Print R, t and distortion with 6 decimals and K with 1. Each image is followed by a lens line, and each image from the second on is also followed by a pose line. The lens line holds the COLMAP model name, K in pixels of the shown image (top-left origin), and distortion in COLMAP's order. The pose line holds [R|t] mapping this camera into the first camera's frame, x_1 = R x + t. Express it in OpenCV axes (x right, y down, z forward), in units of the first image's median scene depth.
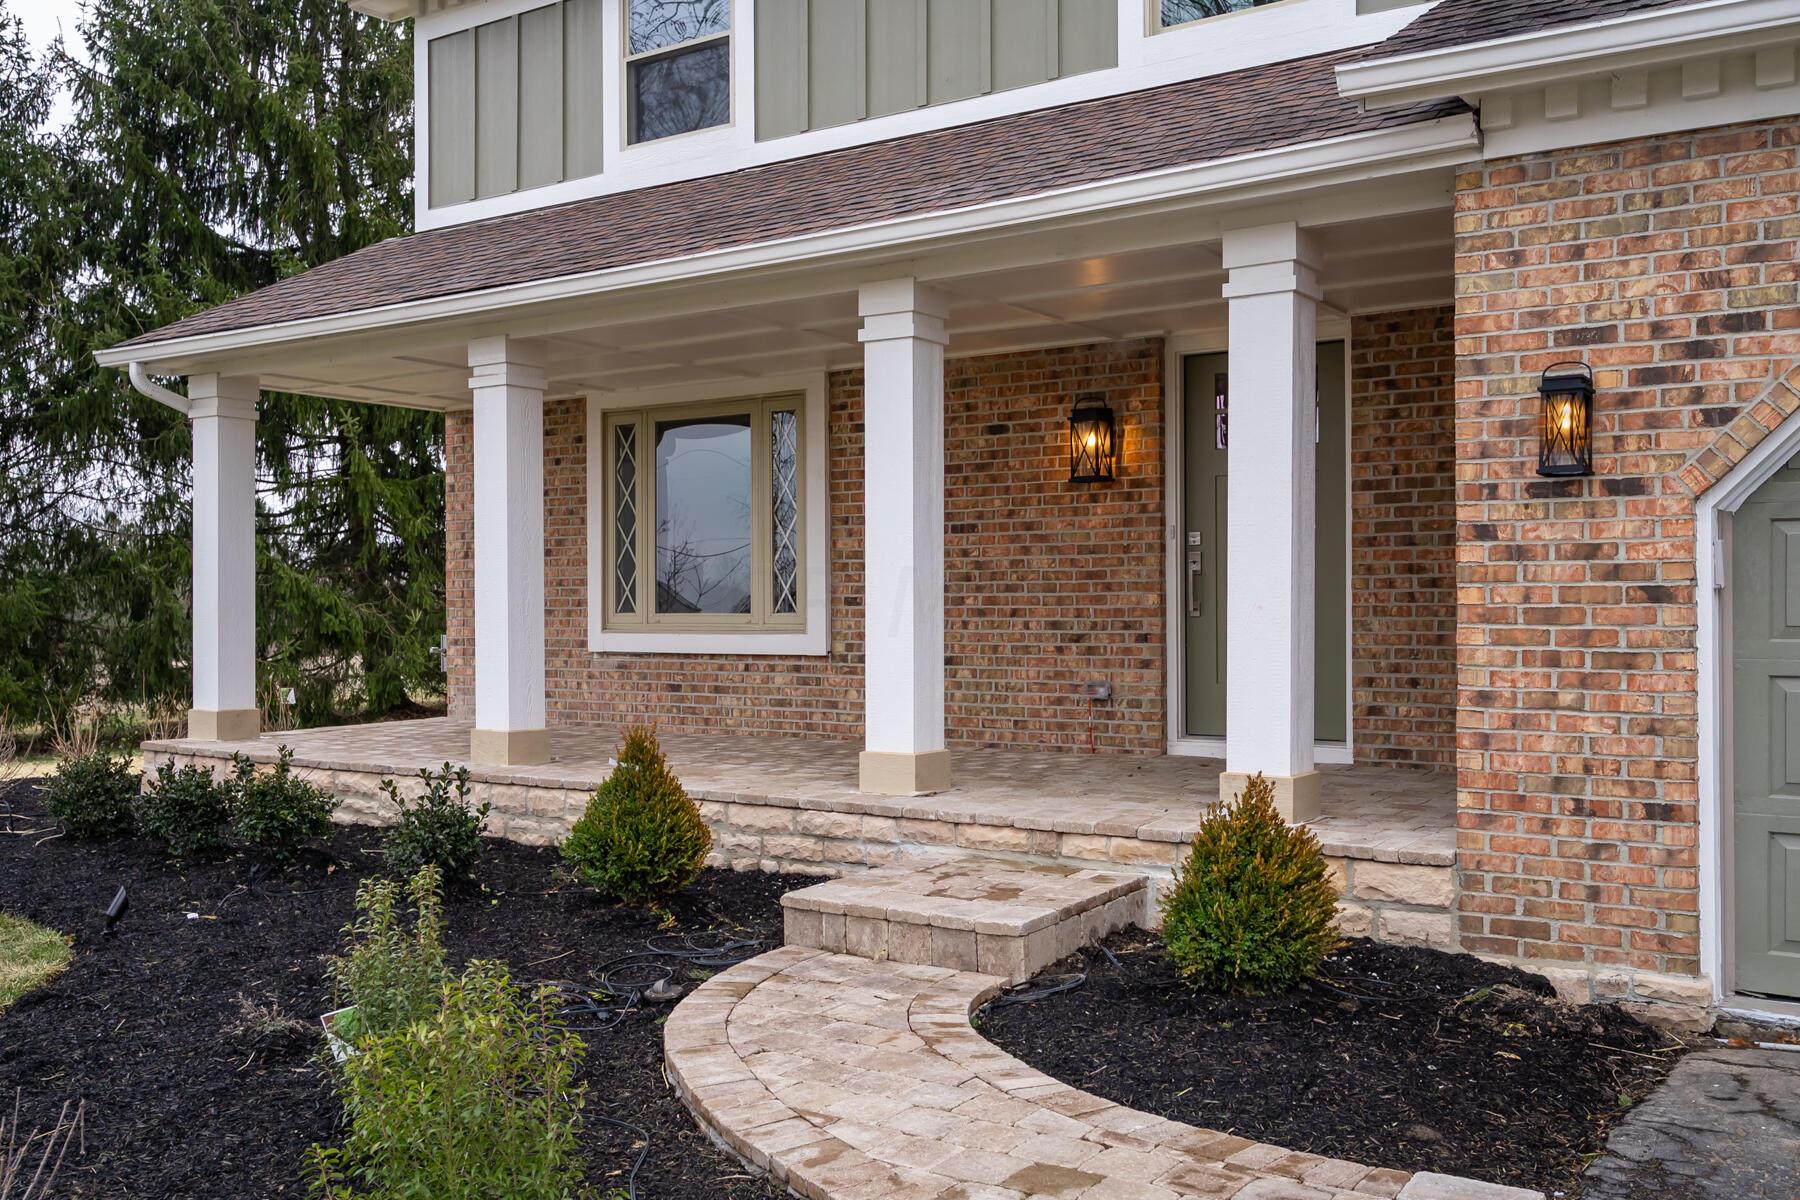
lens RADIAL K [[1837.7, 0, 899.9], [0, 1837.7, 612.5], [0, 0, 1]] dist [0.000911, 0.000000]
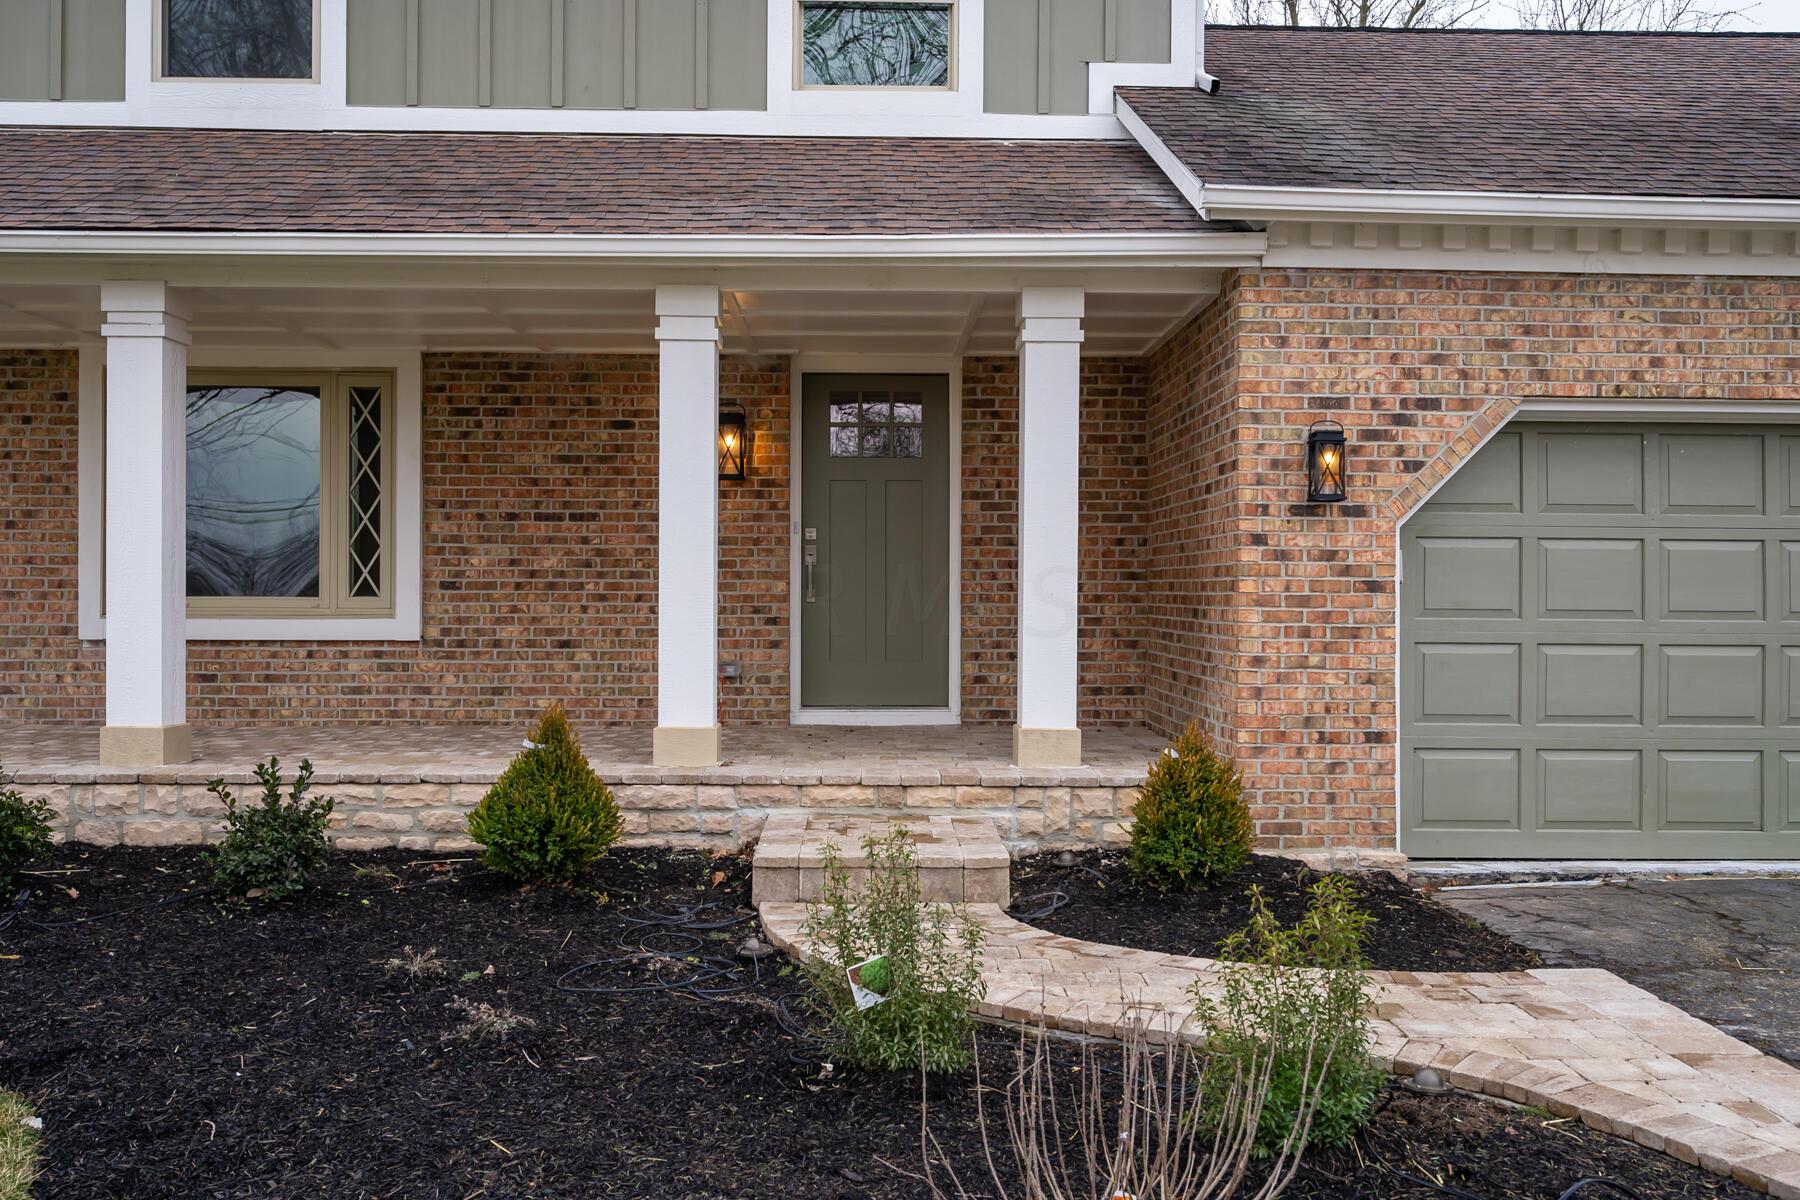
lens RADIAL K [[1837.7, 0, 899.8], [0, 1837.7, 591.0], [0, 0, 1]] dist [0.000911, 0.000000]
pose [[0.760957, 0.009975, 0.648726, -0.640933], [-0.004217, 0.999937, -0.010428, 0.008204], [-0.648789, 0.005200, 0.760951, 0.113854]]
